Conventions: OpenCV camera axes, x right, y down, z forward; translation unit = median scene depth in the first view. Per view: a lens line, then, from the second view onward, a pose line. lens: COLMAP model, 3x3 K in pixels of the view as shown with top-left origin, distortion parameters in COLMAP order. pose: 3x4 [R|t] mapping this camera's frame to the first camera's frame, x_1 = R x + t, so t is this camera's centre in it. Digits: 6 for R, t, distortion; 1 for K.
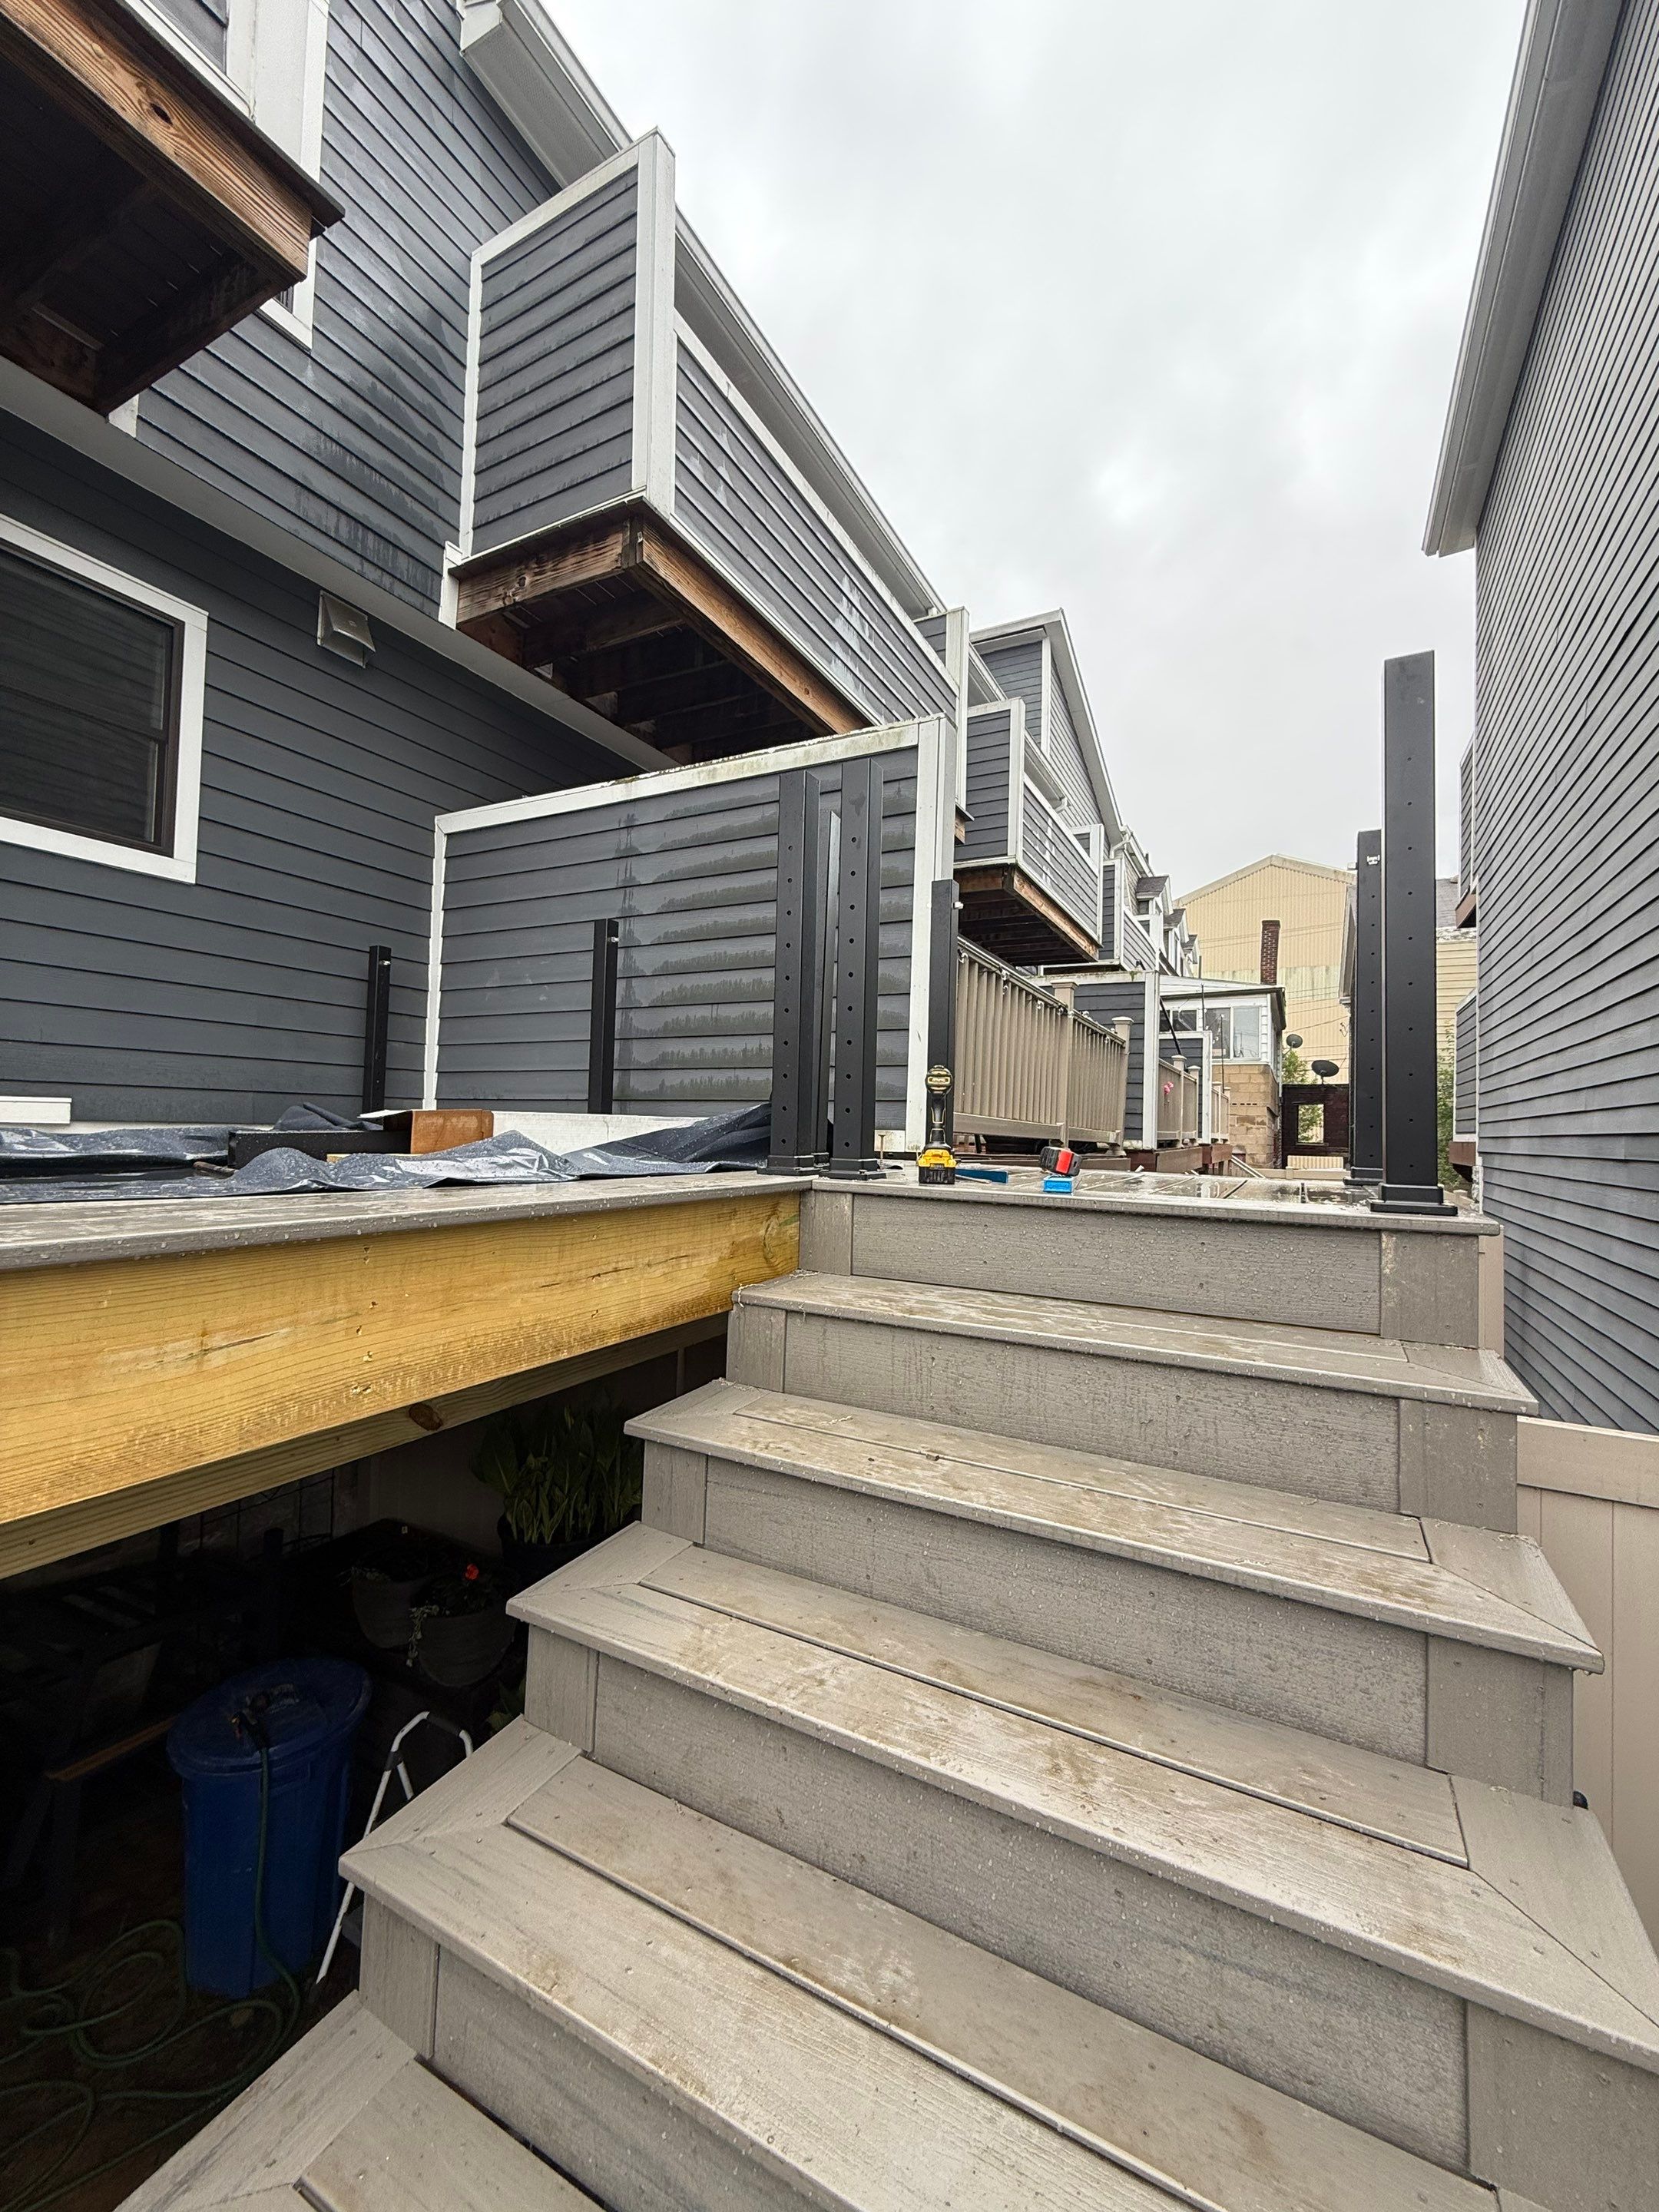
lens RADIAL K [[878.2, 0, 828.4], [0, 878.2, 1102.2], [0, 0, 1]] dist [-0.000117, -0.000241]
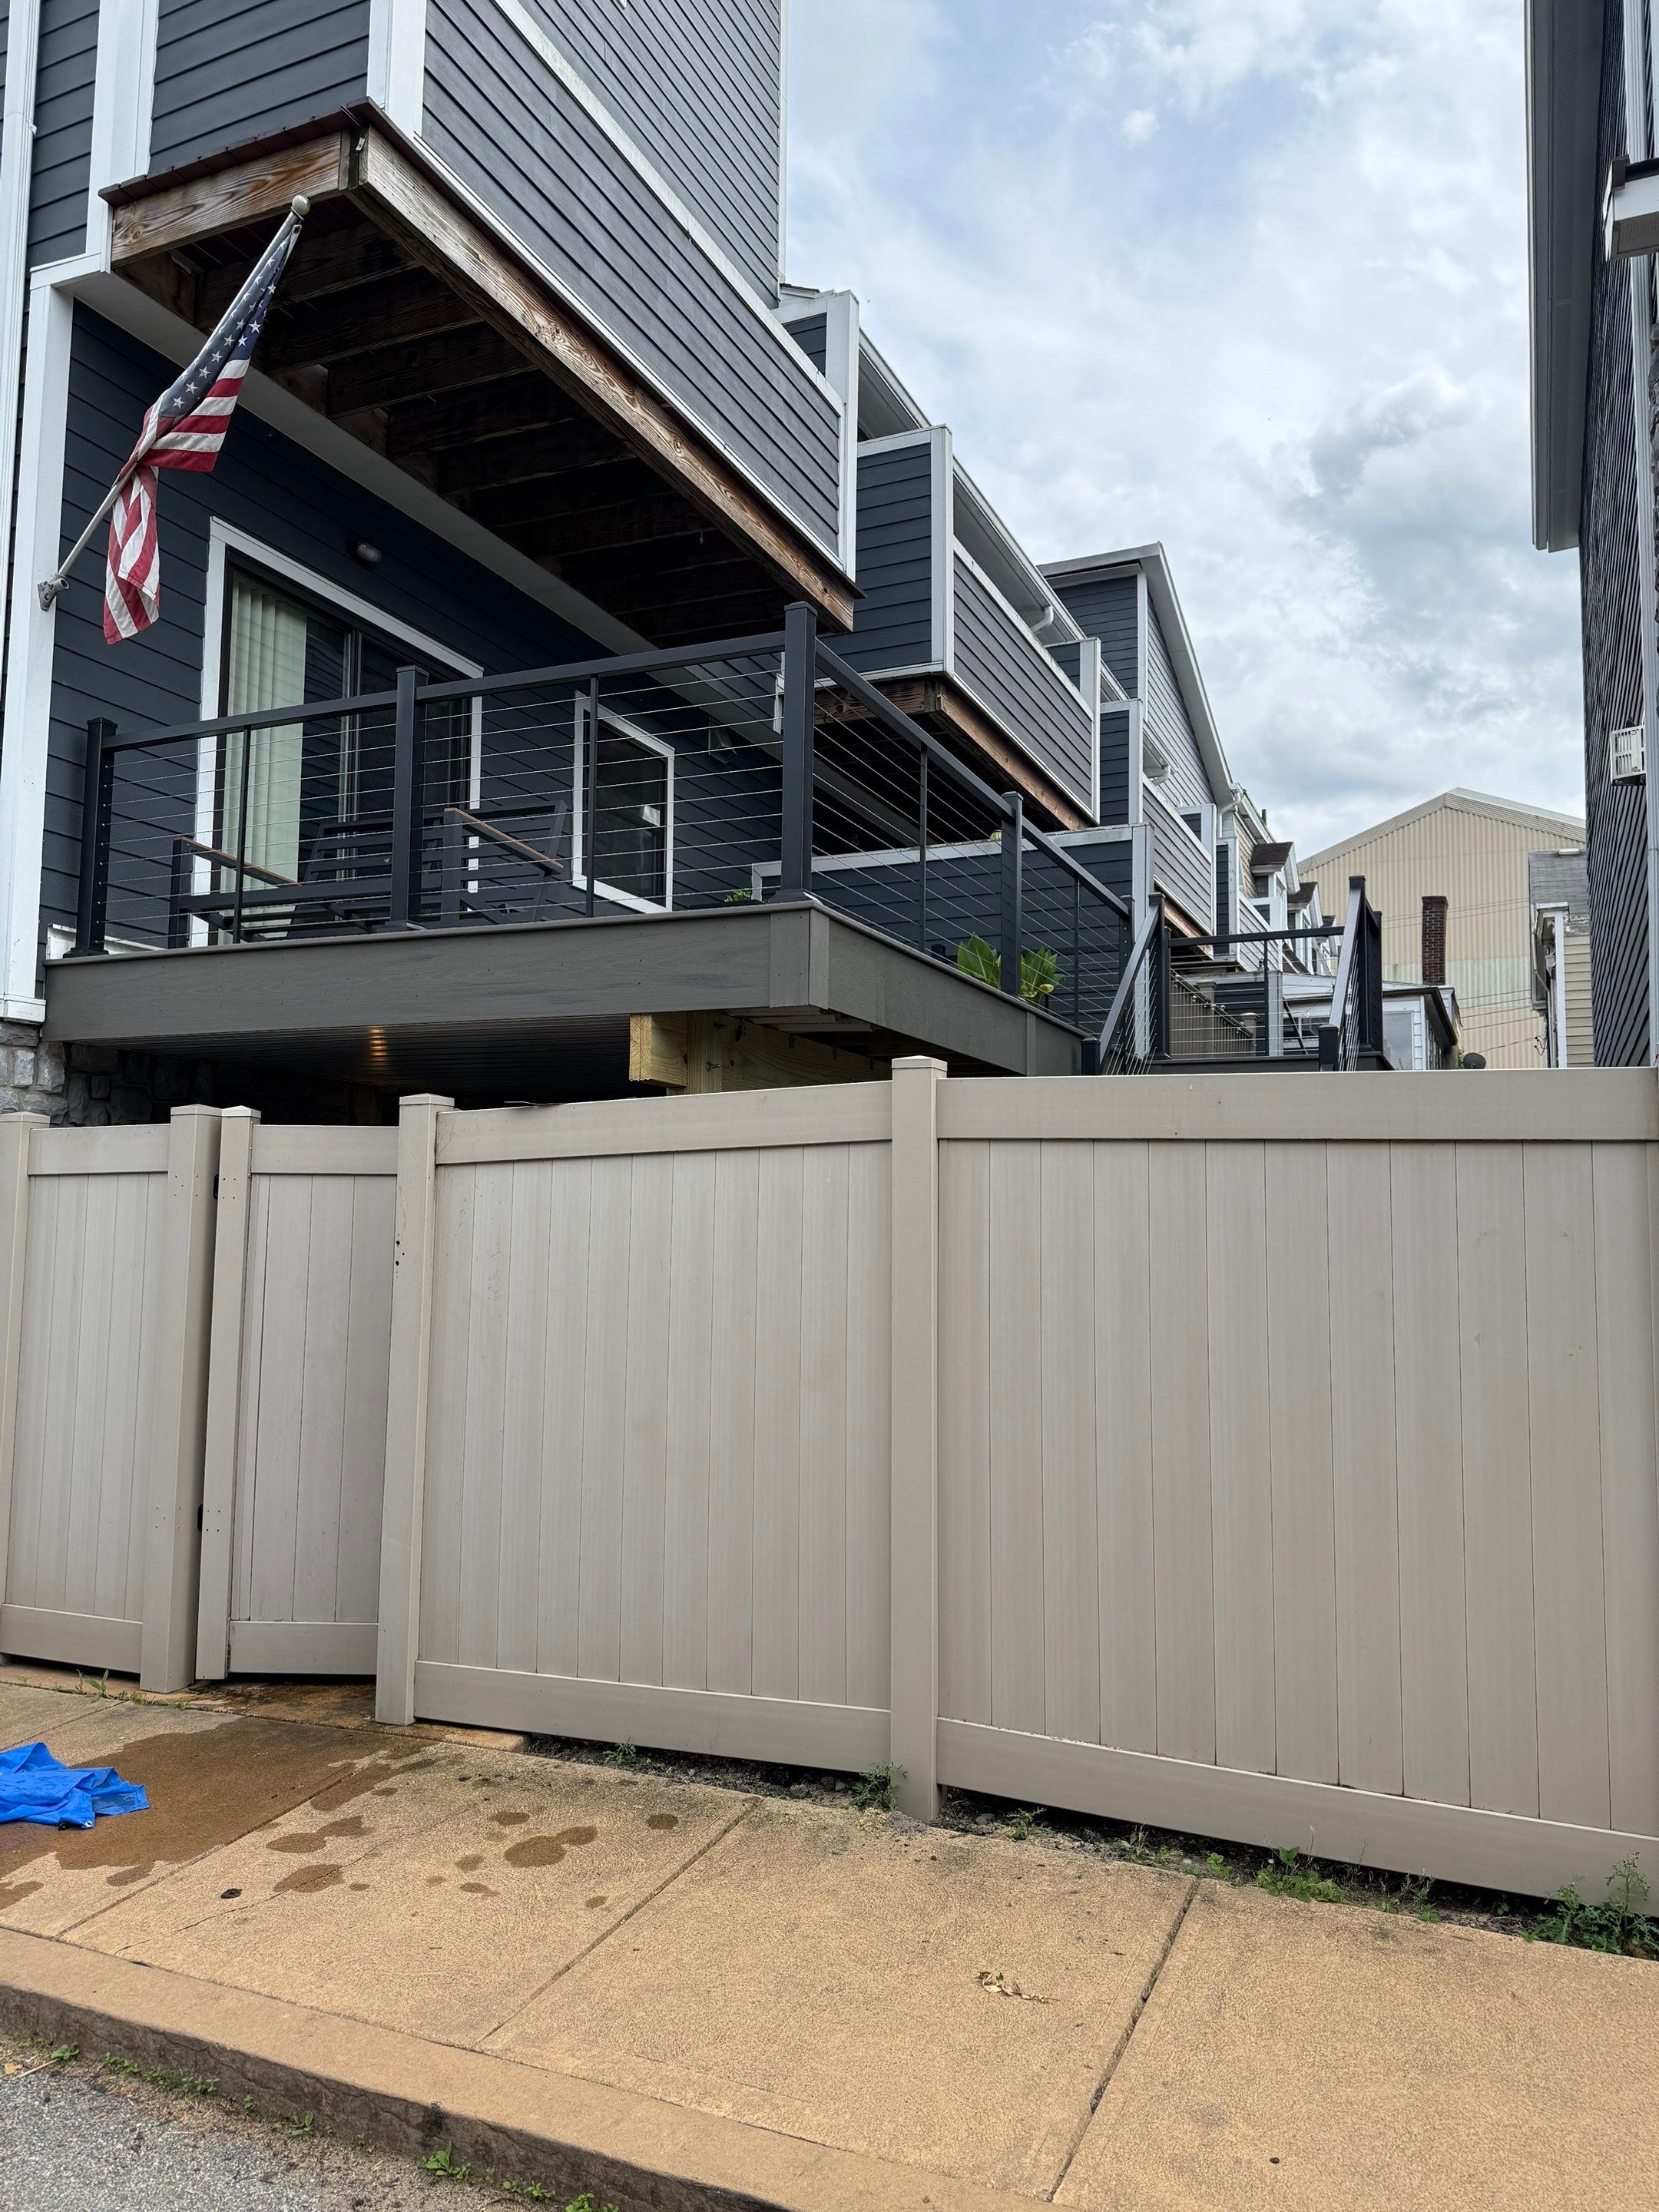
lens RADIAL K [[1546.4, 0, 835.5], [0, 1546.4, 1118.0], [0, 0, 1]] dist [0.046941, -0.010228]
pose [[0.997148, -0.011125, 0.074644, -0.520784], [0.014889, 0.998635, -0.050055, 0.194088], [-0.073985, 0.051024, 0.995953, -1.412004]]
